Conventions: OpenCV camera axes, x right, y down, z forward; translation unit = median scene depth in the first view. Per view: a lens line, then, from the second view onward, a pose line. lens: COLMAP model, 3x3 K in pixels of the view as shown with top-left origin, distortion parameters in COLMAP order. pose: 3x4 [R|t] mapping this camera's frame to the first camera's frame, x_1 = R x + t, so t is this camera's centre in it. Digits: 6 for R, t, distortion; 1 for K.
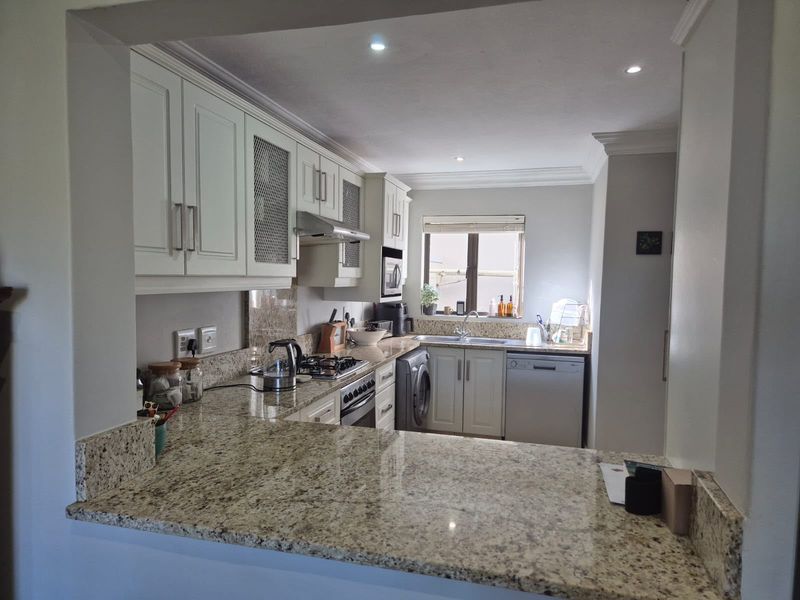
lens RADIAL K [[539.5, 0, 397.8], [0, 539.5, 305.8], [0, 0, 1]] dist [0.056911, 0.001308]
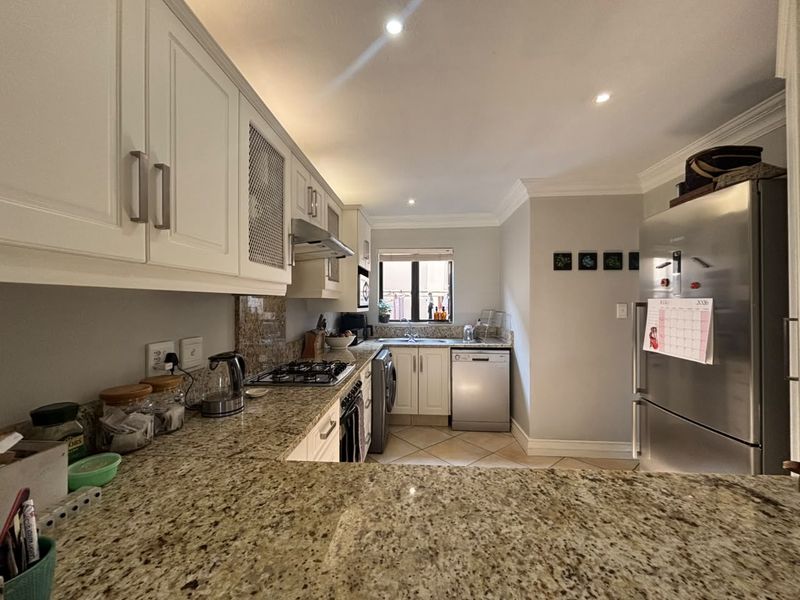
lens RADIAL K [[326.0, 0, 399.2], [0, 326.0, 297.9], [0, 0, 1]] dist [0.002233, -0.001076]
pose [[0.979521, -0.015427, 0.200748, -0.092965], [0.029215, 0.997398, -0.065900, 0.013947], [-0.199210, 0.070416, 0.977424, 0.305936]]
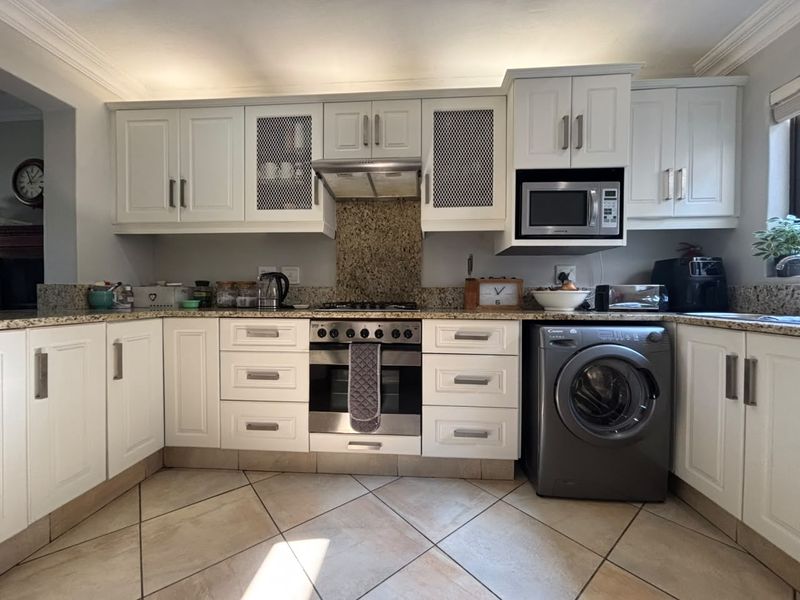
lens RADIAL K [[325.0, 0, 398.0], [0, 325.0, 297.9], [0, 0, 1]] dist [-0.000321, -0.000163]
pose [[0.197103, -0.007844, -0.980351, 0.410964], [-0.057546, 0.998151, -0.019557, 0.091677], [0.978692, 0.060270, 0.196287, 0.833614]]
